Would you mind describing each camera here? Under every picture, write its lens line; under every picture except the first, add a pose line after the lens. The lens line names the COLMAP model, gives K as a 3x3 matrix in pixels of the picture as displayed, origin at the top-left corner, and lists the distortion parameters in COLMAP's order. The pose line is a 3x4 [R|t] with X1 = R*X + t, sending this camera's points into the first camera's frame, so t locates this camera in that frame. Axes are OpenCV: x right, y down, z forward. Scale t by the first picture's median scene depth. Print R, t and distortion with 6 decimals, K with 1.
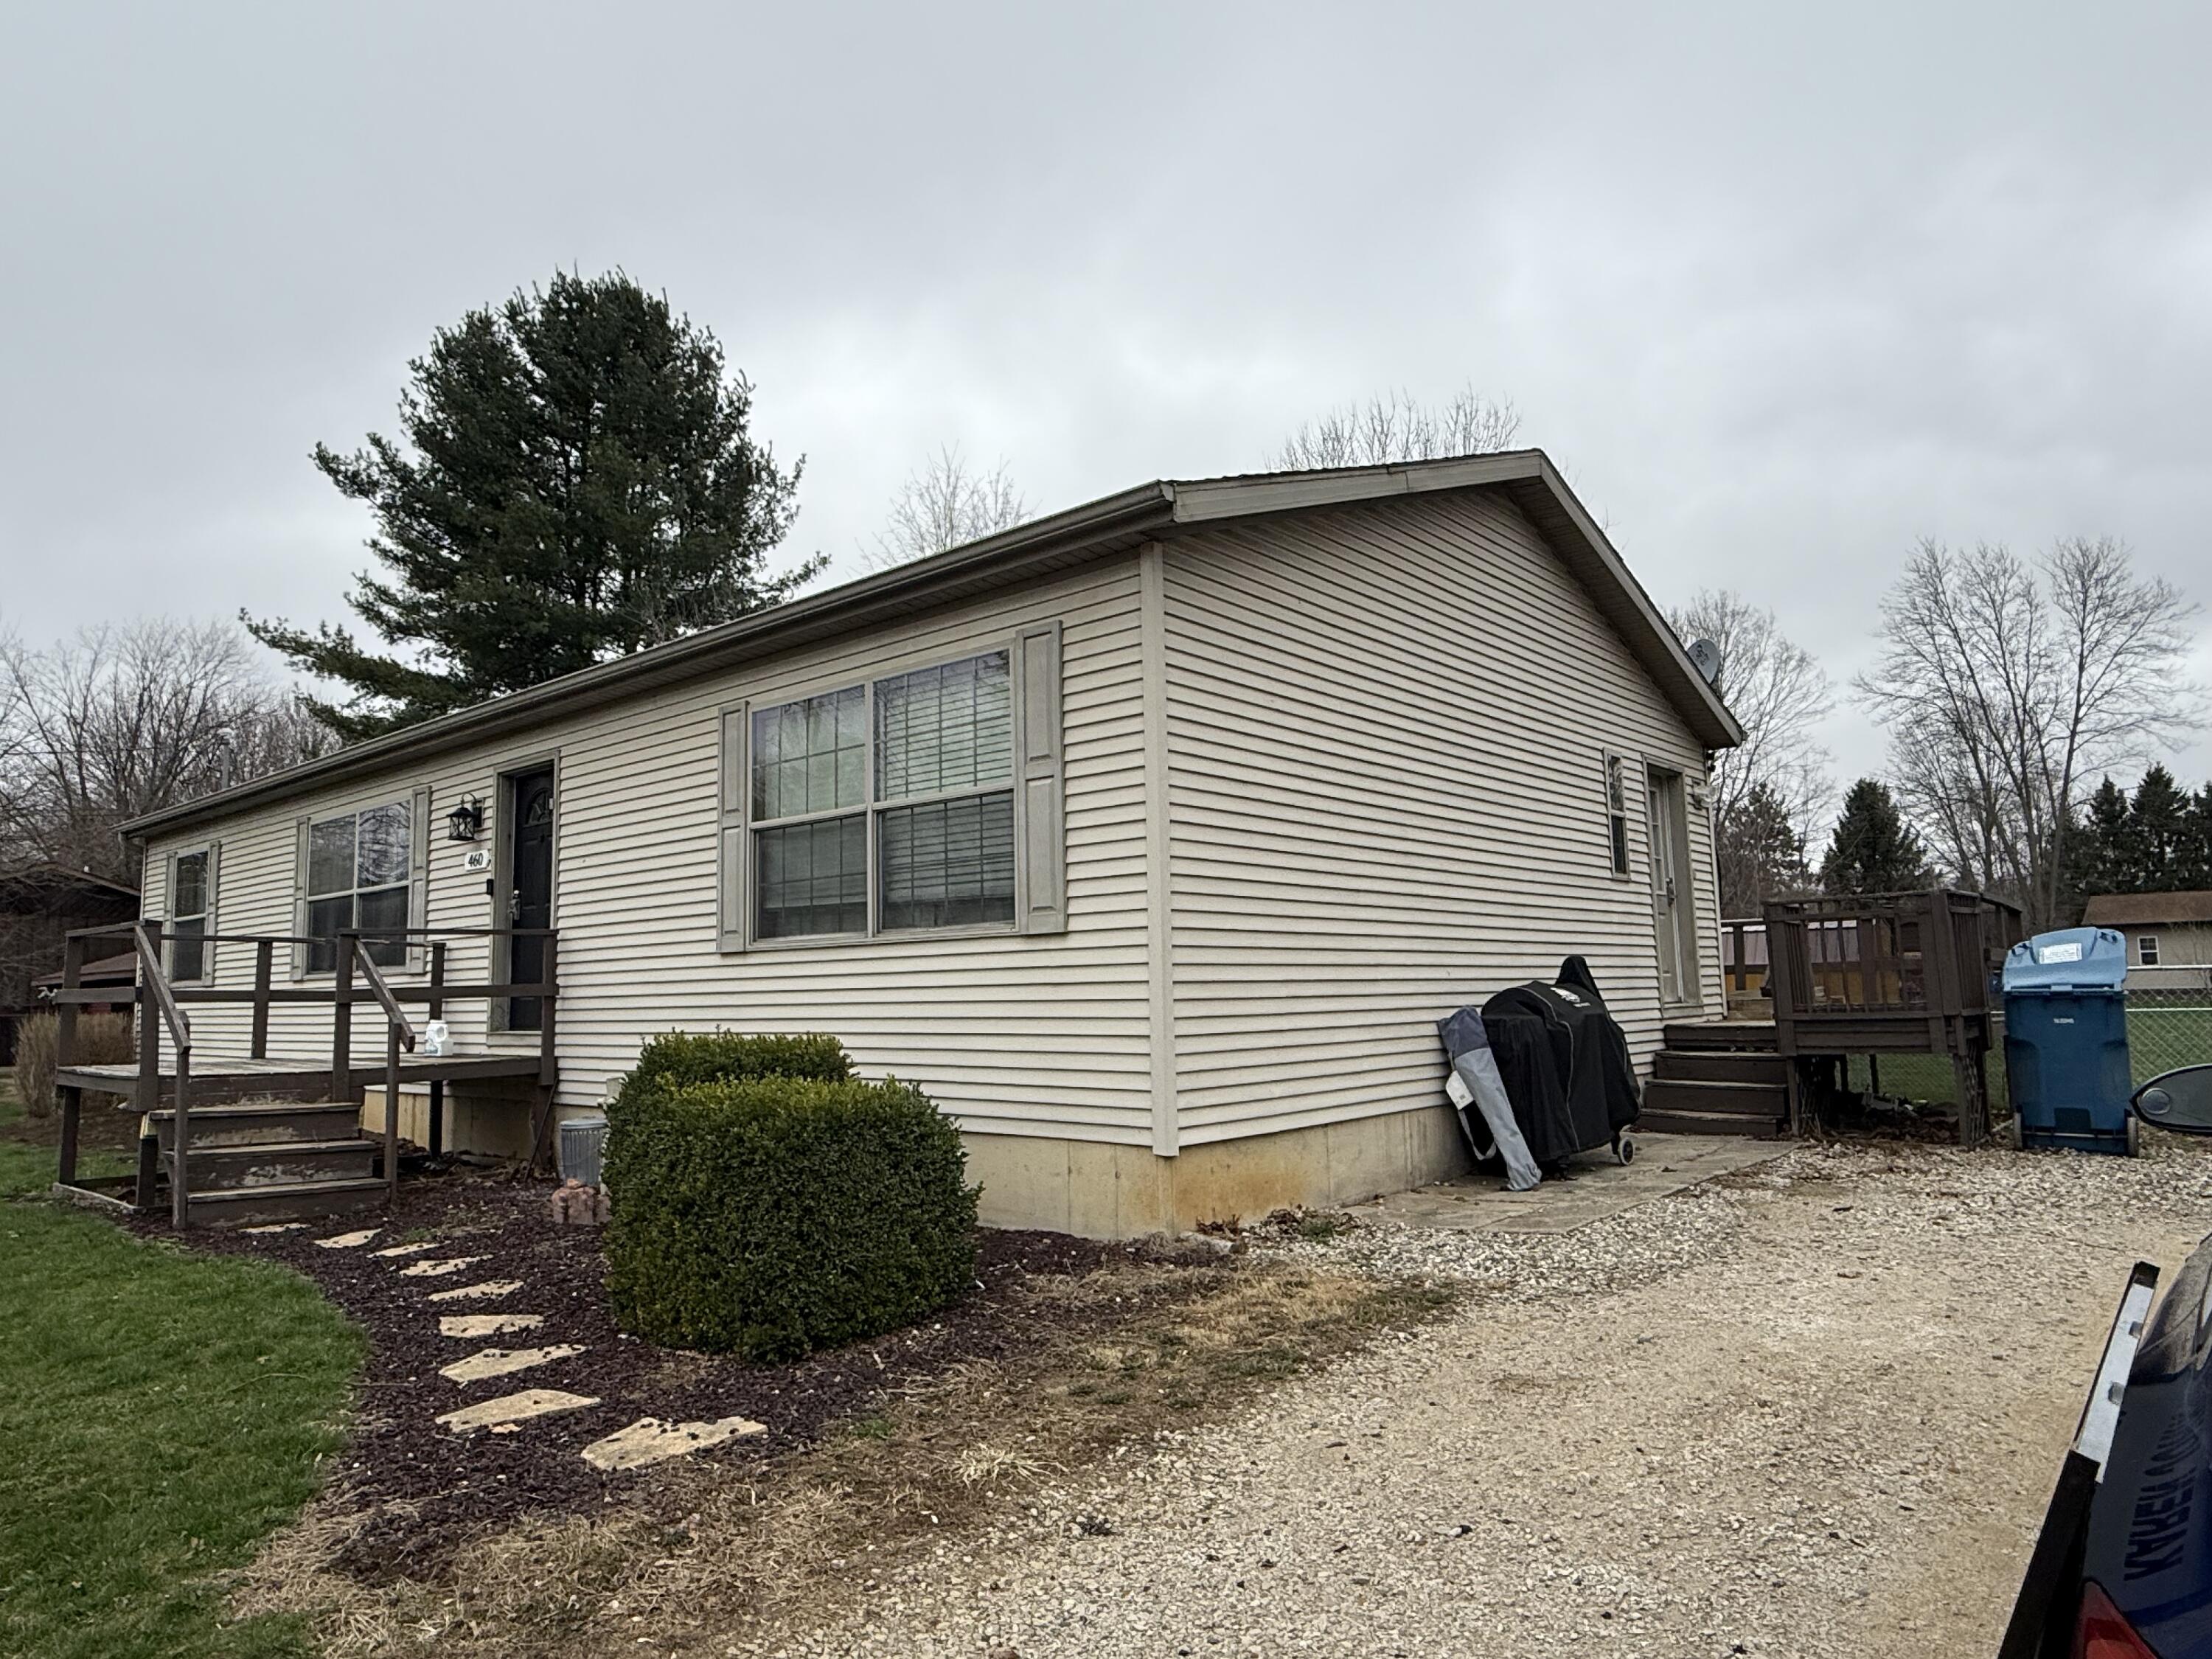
lens RADIAL K [[1384.5, 0, 1106.0], [0, 1384.5, 829.5], [0, 0, 1]] dist [-0.000229, 0.000092]
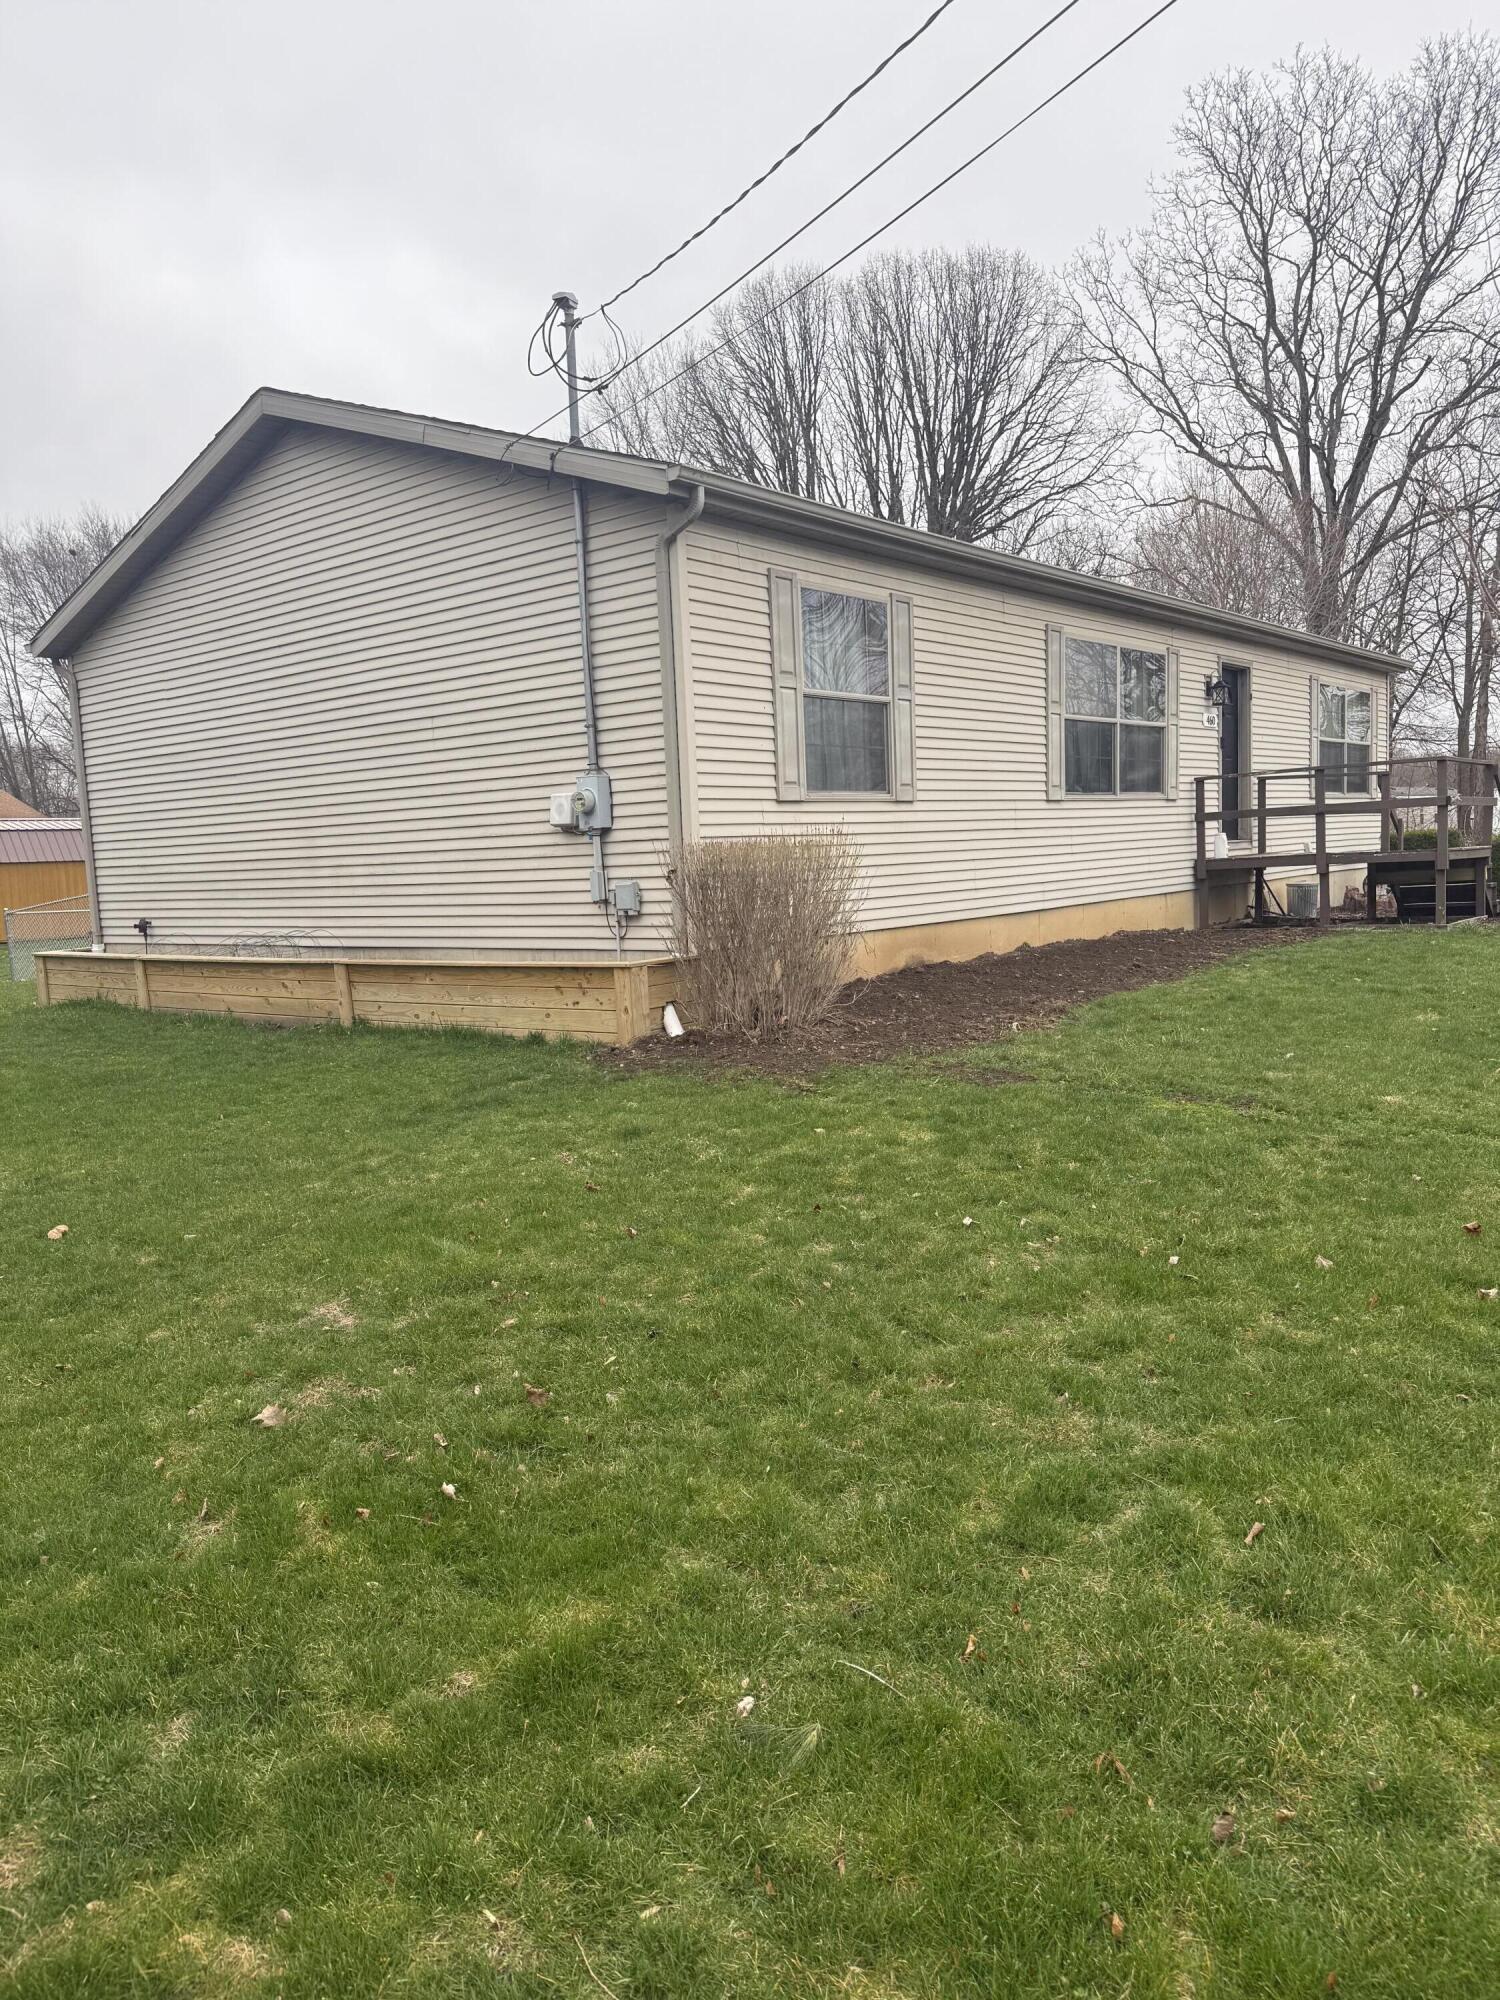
lens RADIAL K [[1413.0, 0, 750.0], [0, 1413.0, 1000.0], [0, 0, 1]] dist [0.142286, -0.217701]
pose [[-0.025954, -0.073950, 0.996924, -1.702074], [-0.070167, 0.994935, 0.071976, 0.206159], [-0.997198, -0.068083, -0.031012, 1.331213]]
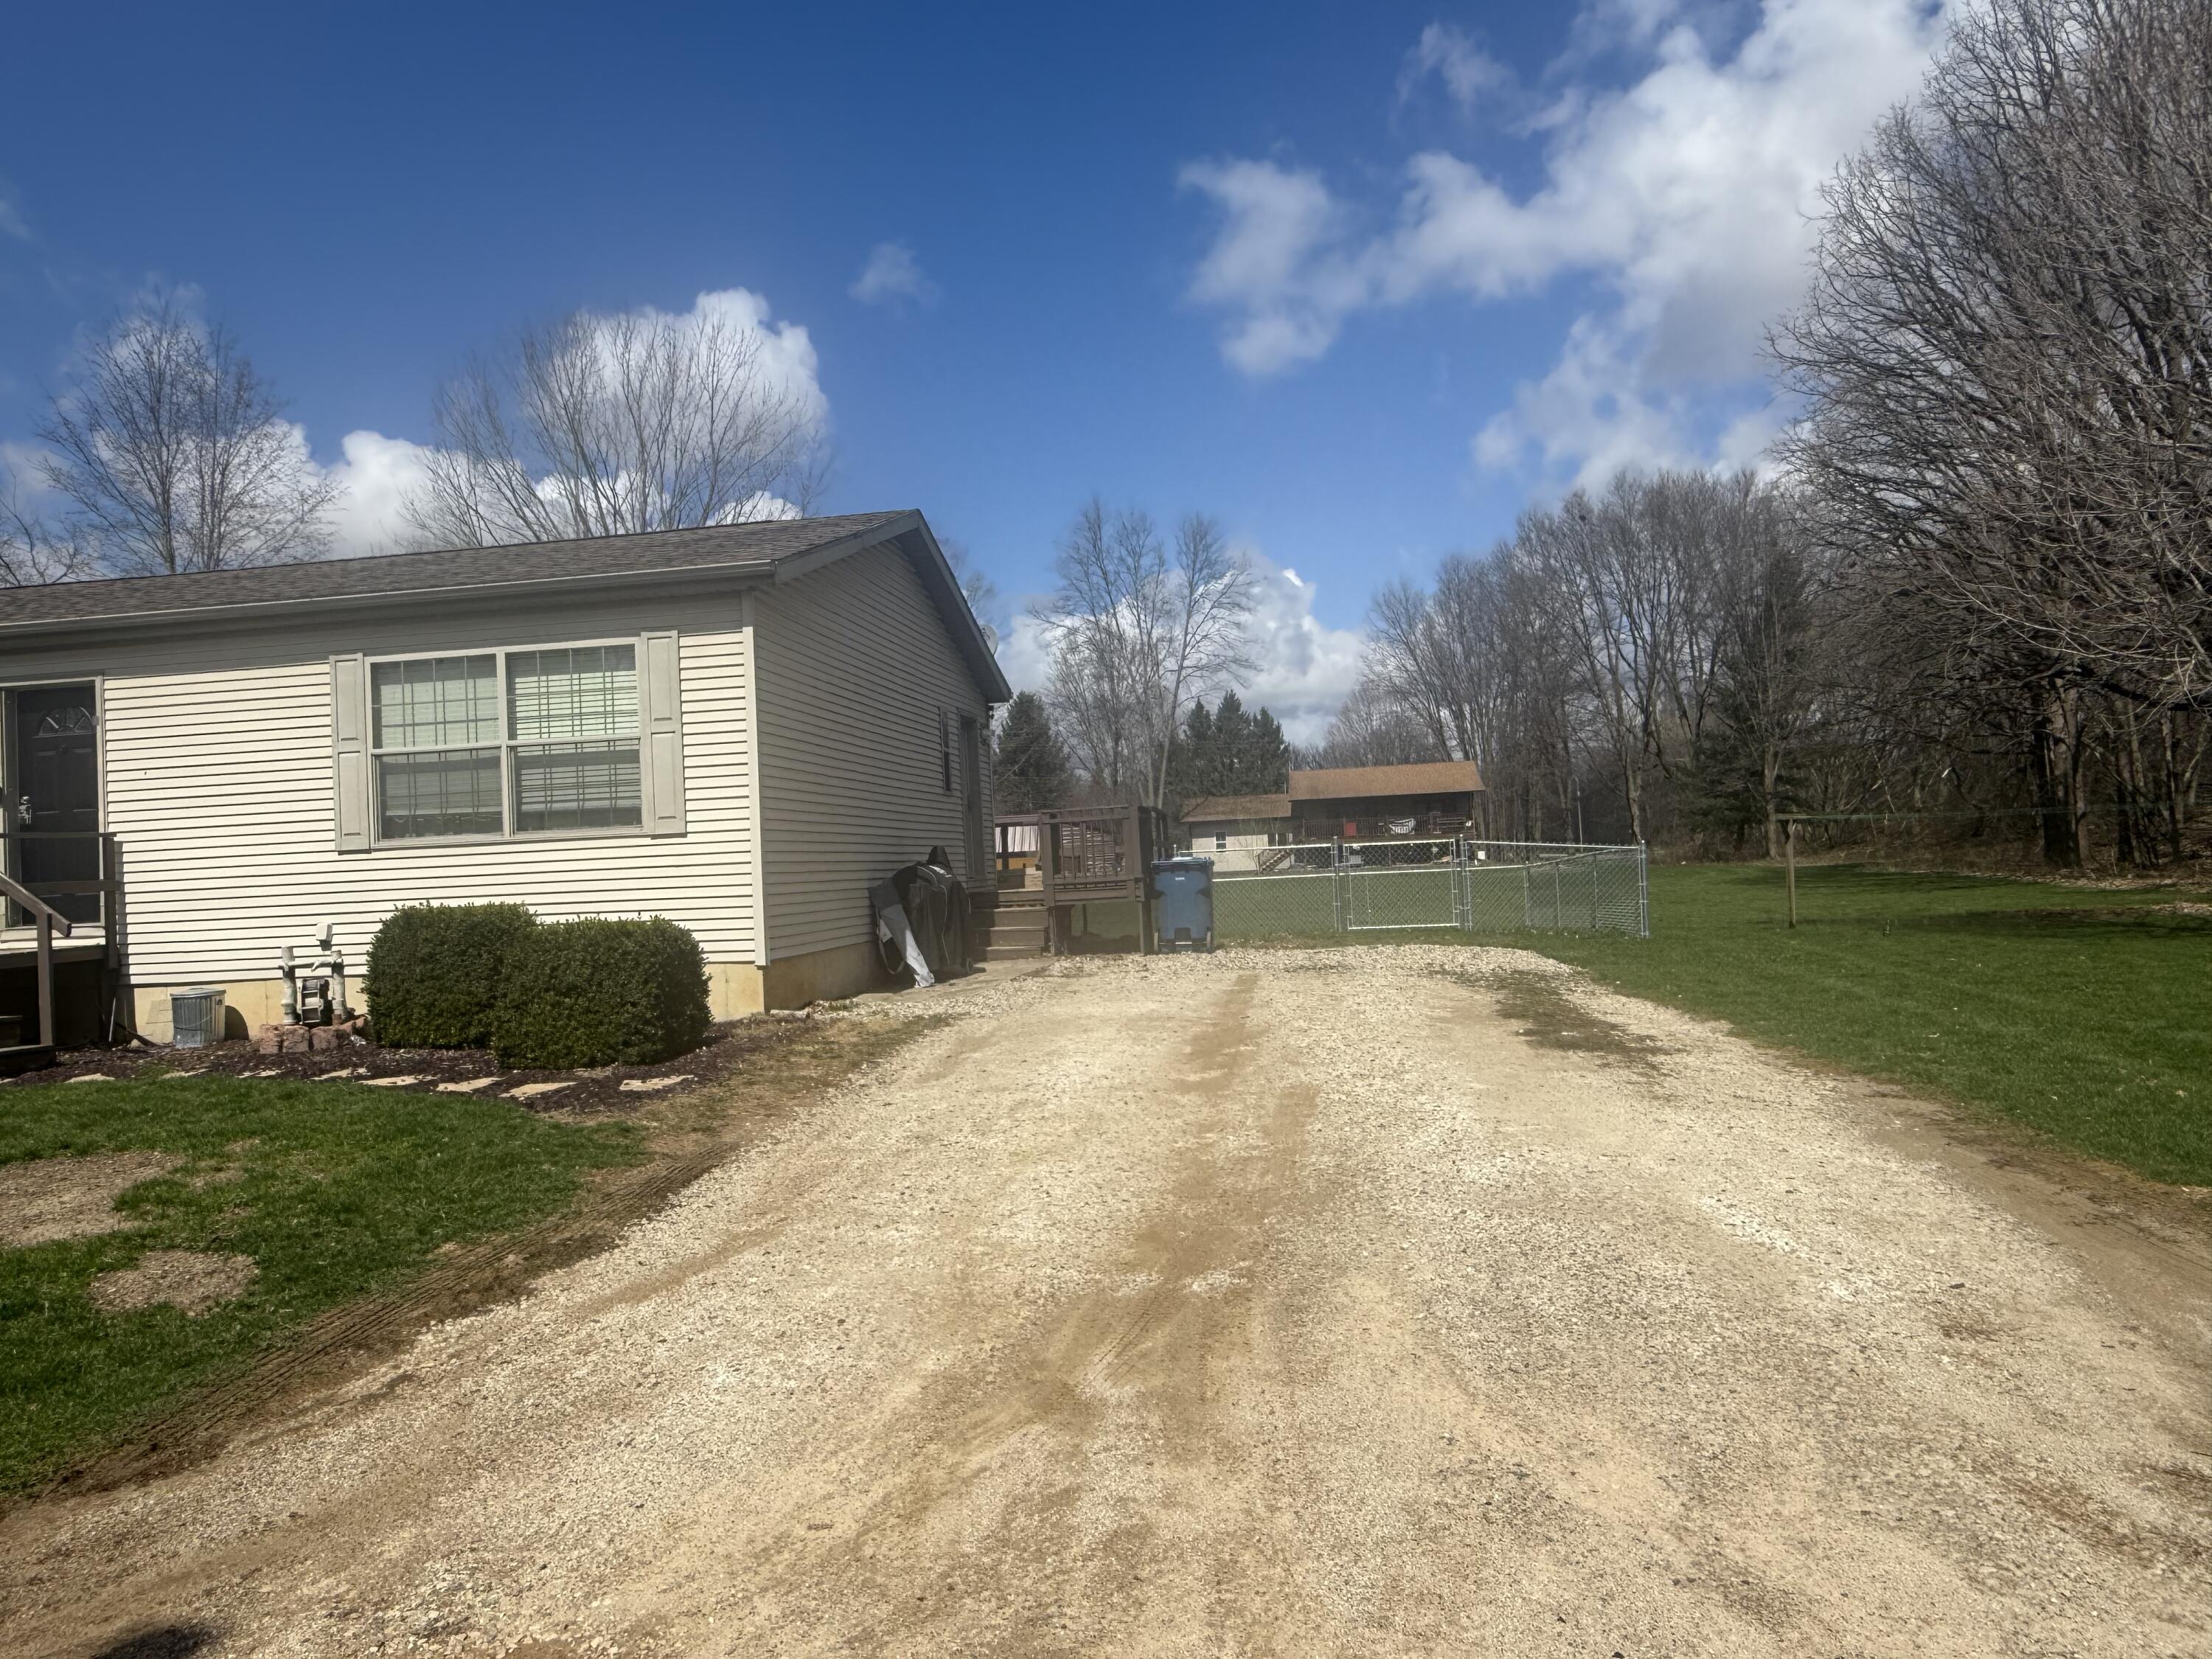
lens RADIAL K [[1517.6, 0, 1106.0], [0, 1517.6, 829.5], [0, 0, 1]] dist [-0.005197, 0.002772]
pose [[0.841853, -0.004445, 0.539689, -0.437299], [-0.035793, 0.997305, 0.064048, -0.044720], [-0.538519, -0.073236, 0.839425, -0.550708]]
